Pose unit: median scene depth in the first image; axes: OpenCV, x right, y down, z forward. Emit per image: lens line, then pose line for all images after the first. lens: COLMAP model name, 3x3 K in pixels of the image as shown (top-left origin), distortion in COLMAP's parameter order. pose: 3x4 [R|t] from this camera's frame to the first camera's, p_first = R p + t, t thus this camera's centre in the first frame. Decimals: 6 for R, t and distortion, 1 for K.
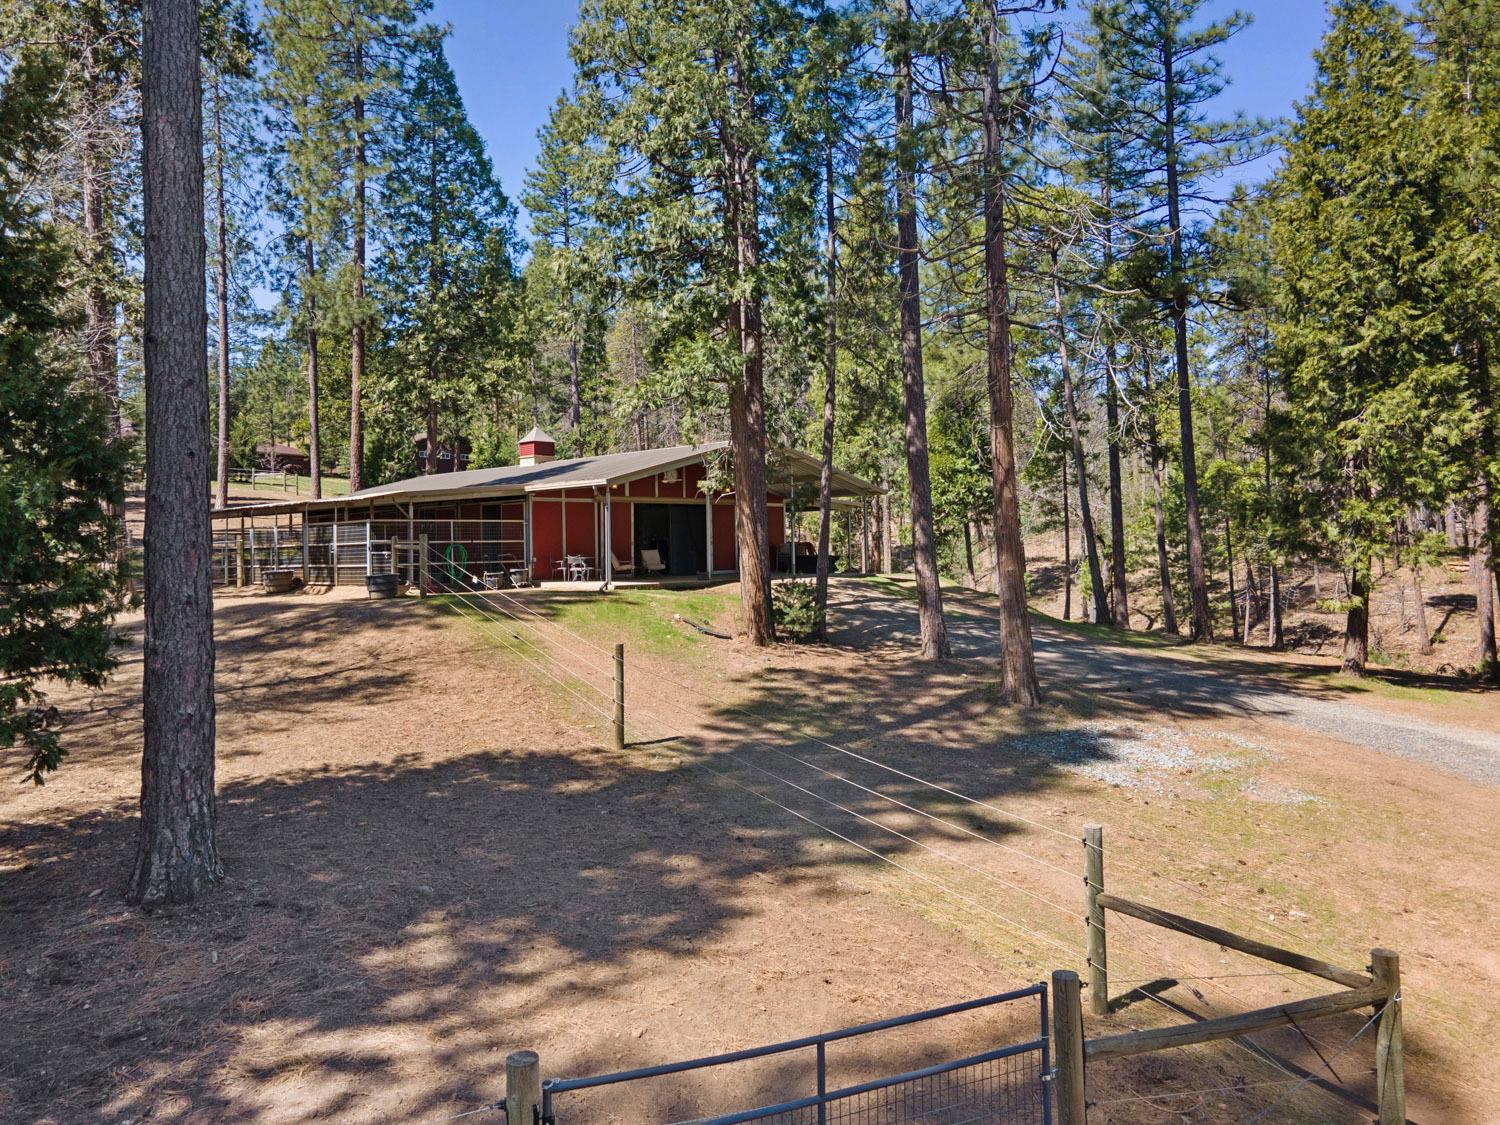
lens RADIAL K [[1095.2, 0, 735.1], [0, 1095.2, 518.1], [0, 0, 1]] dist [0.034578, 0.005971]
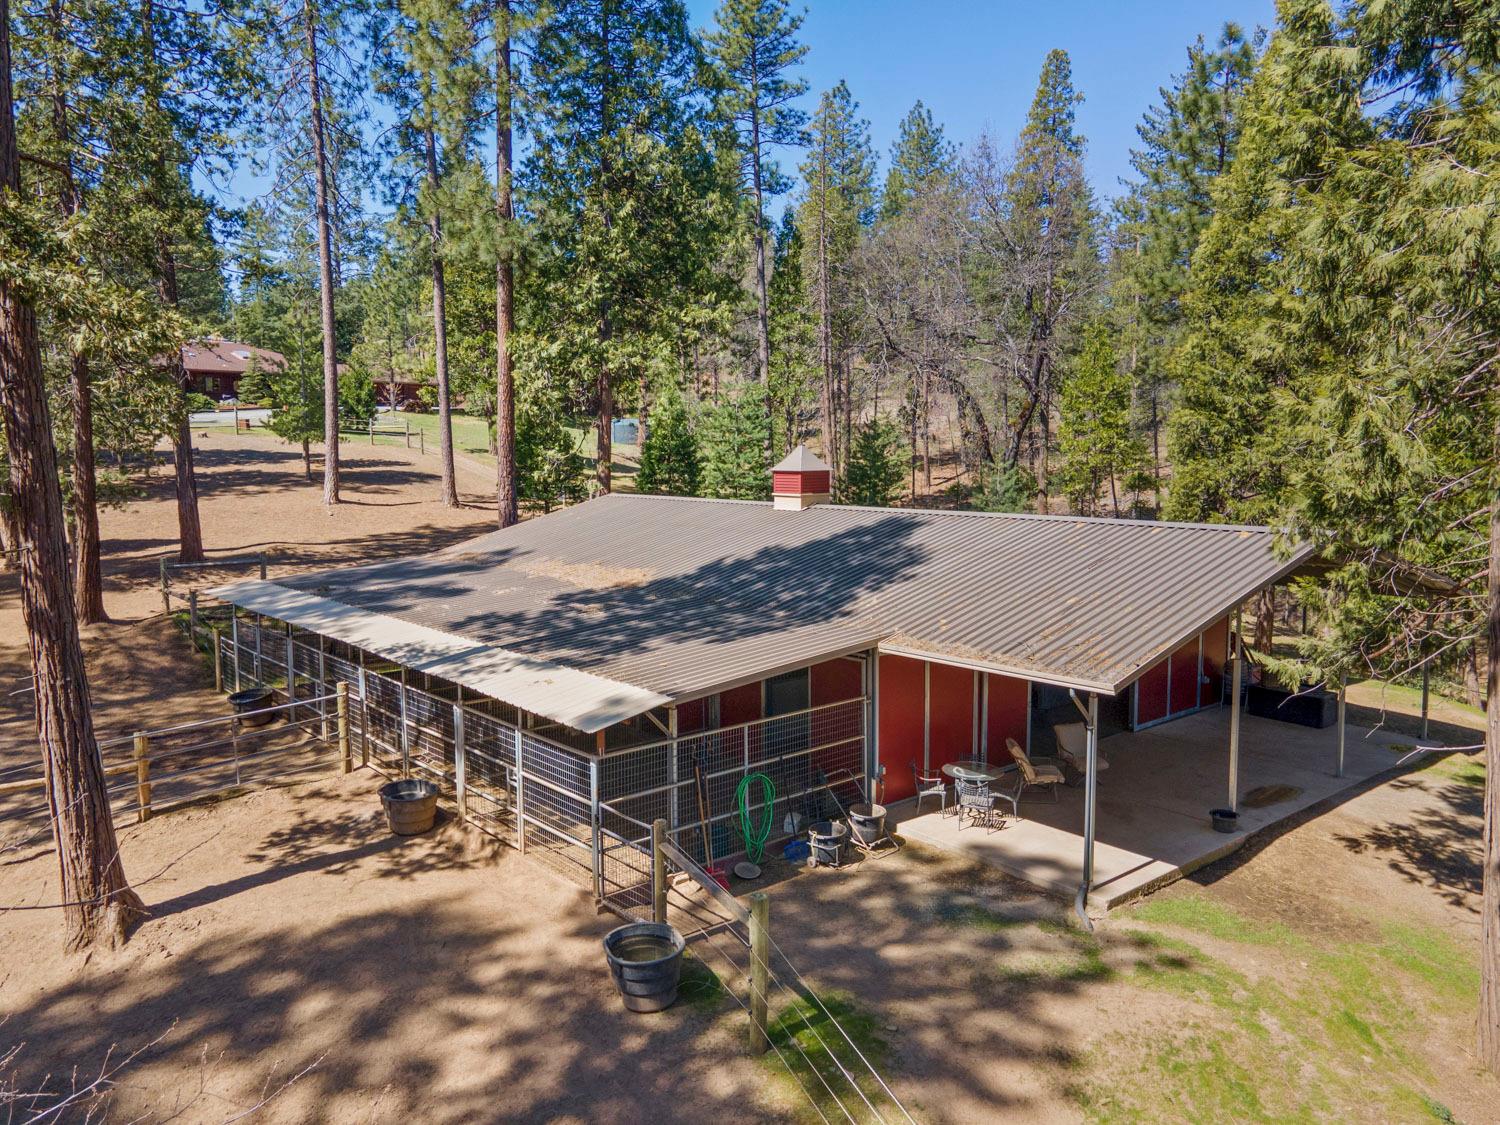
lens RADIAL K [[1095.2, 0, 751.9], [0, 1095.2, 565.2], [0, 0, 1]] dist [0.034578, 0.005971]
pose [[0.996325, 0.020464, -0.083174, -0.109922], [-0.009345, 0.991214, 0.131935, -0.068094], [0.085143, -0.130673, 0.987763, 0.264056]]
